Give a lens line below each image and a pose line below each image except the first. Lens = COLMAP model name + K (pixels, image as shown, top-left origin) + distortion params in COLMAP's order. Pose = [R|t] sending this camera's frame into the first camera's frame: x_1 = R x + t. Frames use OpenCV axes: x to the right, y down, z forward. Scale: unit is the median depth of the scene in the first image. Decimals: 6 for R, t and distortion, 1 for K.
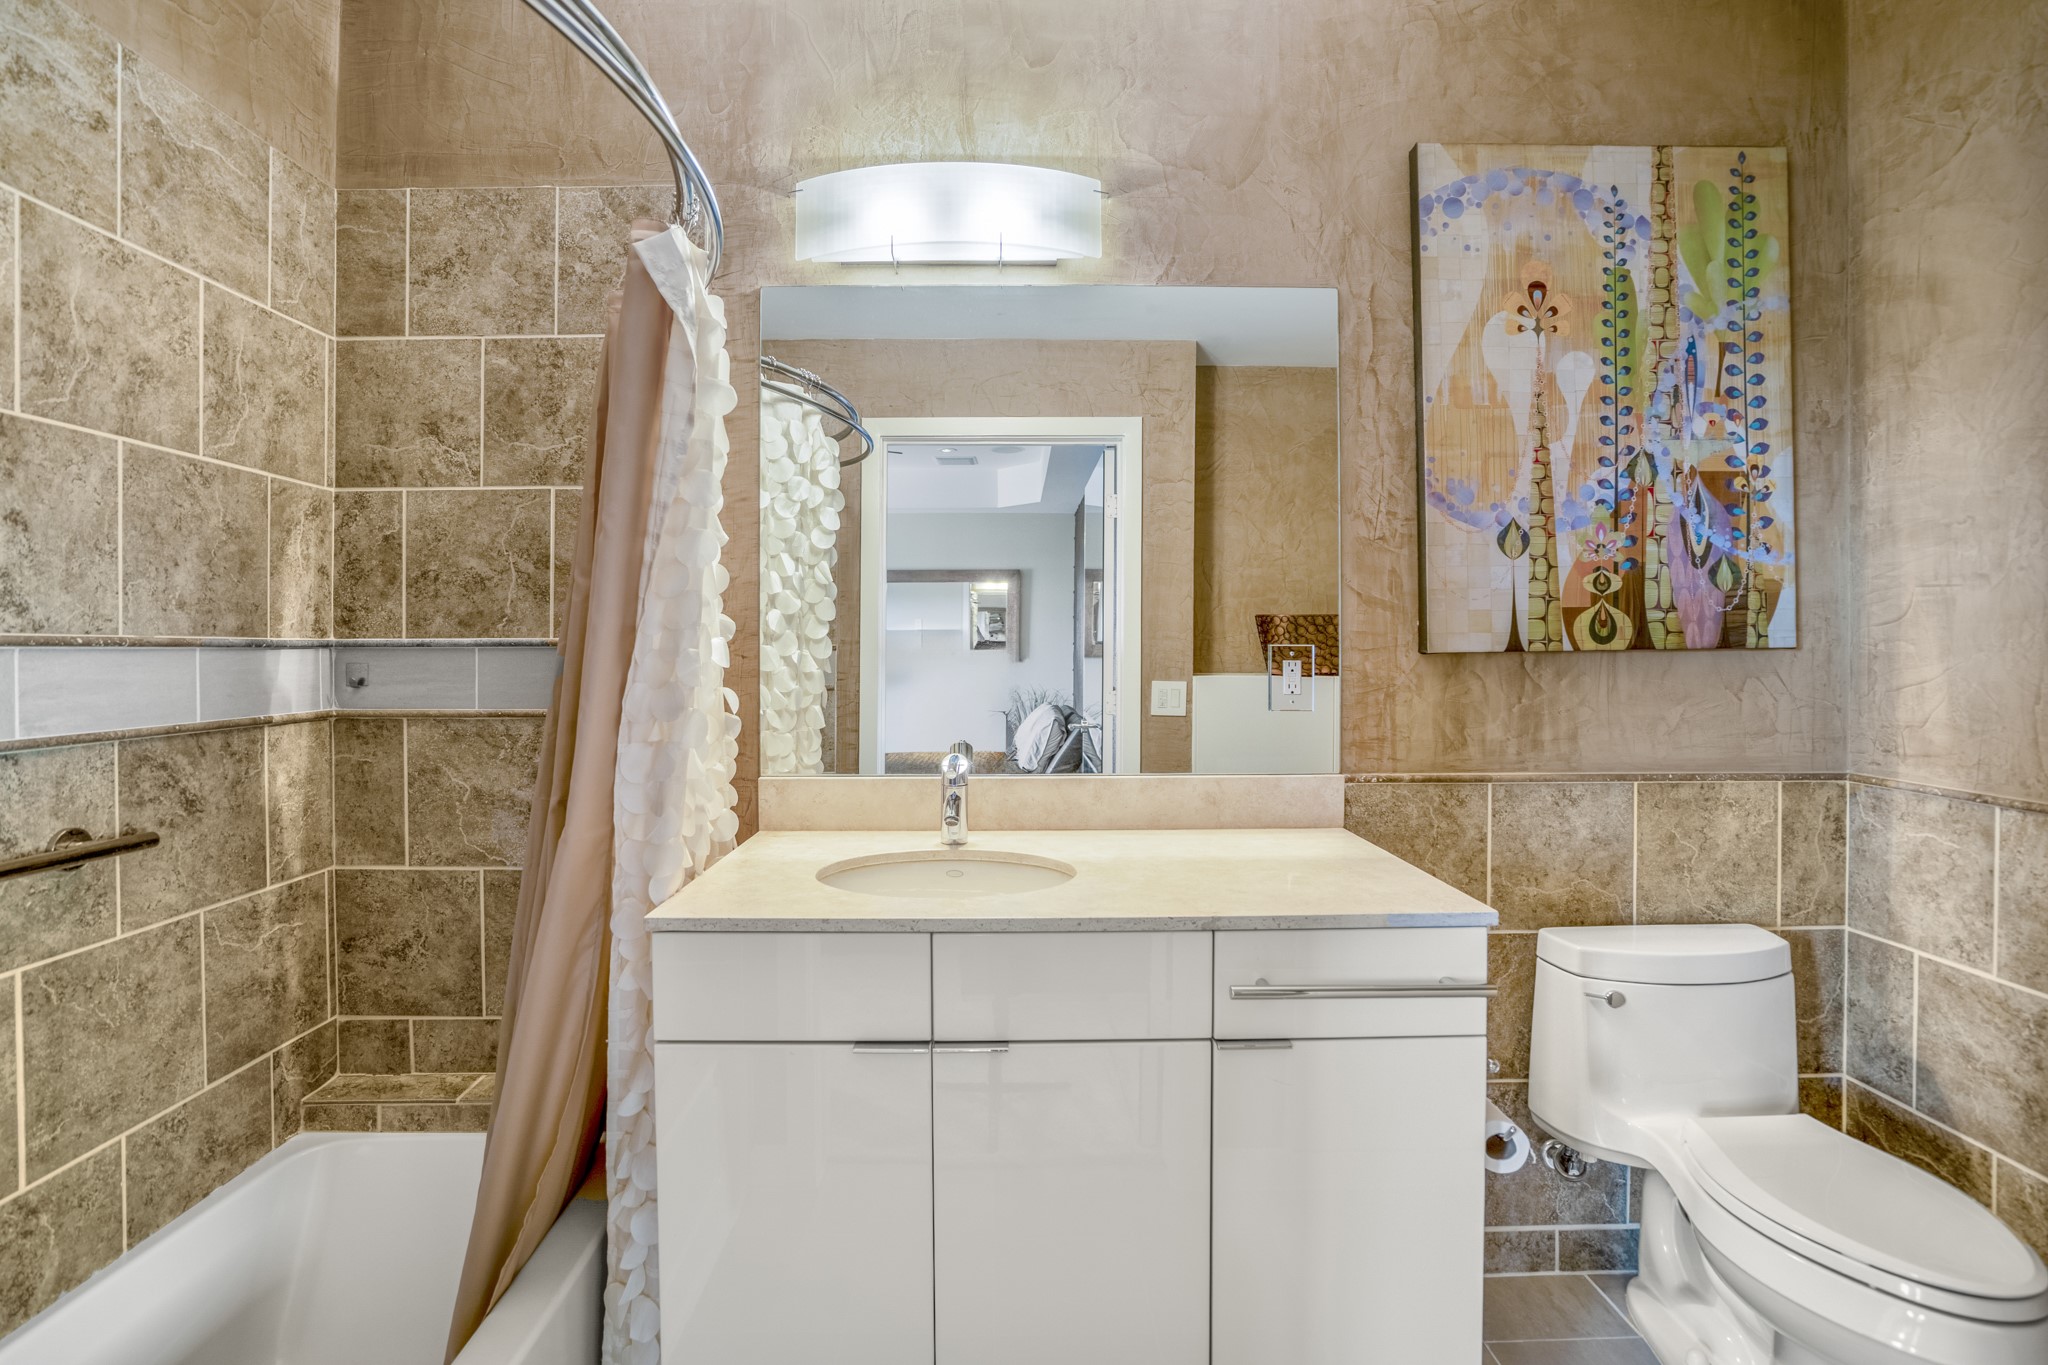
lens RADIAL K [[959.0, 0, 1022.9], [0, 959.0, 656.8], [0, 0, 1]] dist [-0.030070, 0.000306]
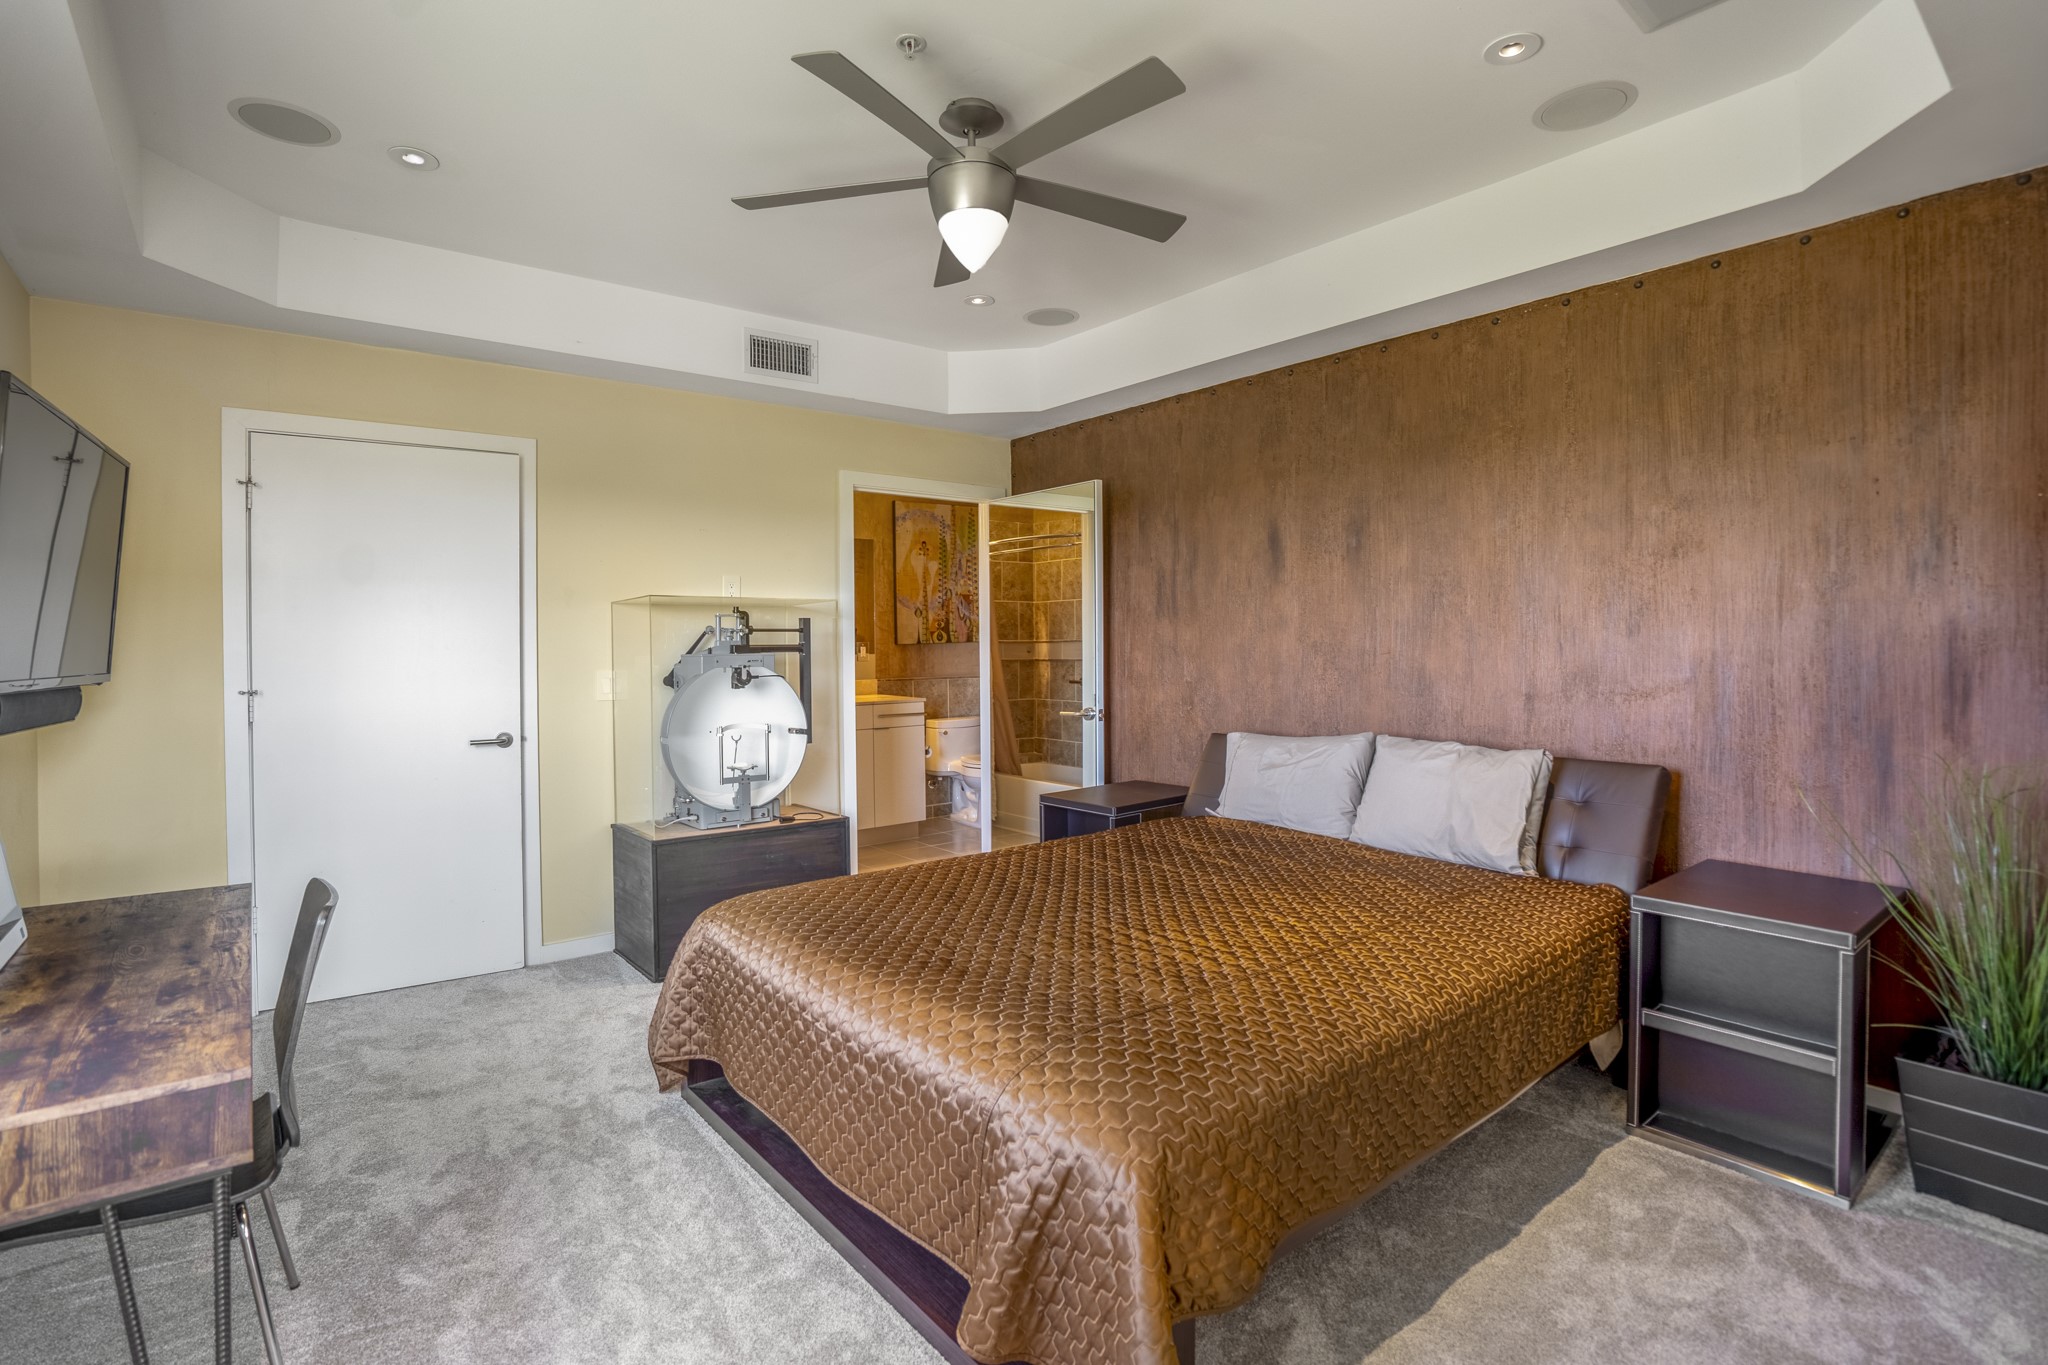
lens RADIAL K [[959.0, 0, 1022.9], [0, 959.0, 656.8], [0, 0, 1]] dist [-0.030070, 0.000306]
pose [[0.781948, -0.017106, 0.623109, -1.451244], [0.010448, 0.999843, 0.014337, -0.002488], [-0.623257, -0.004701, 0.782003, -2.103800]]
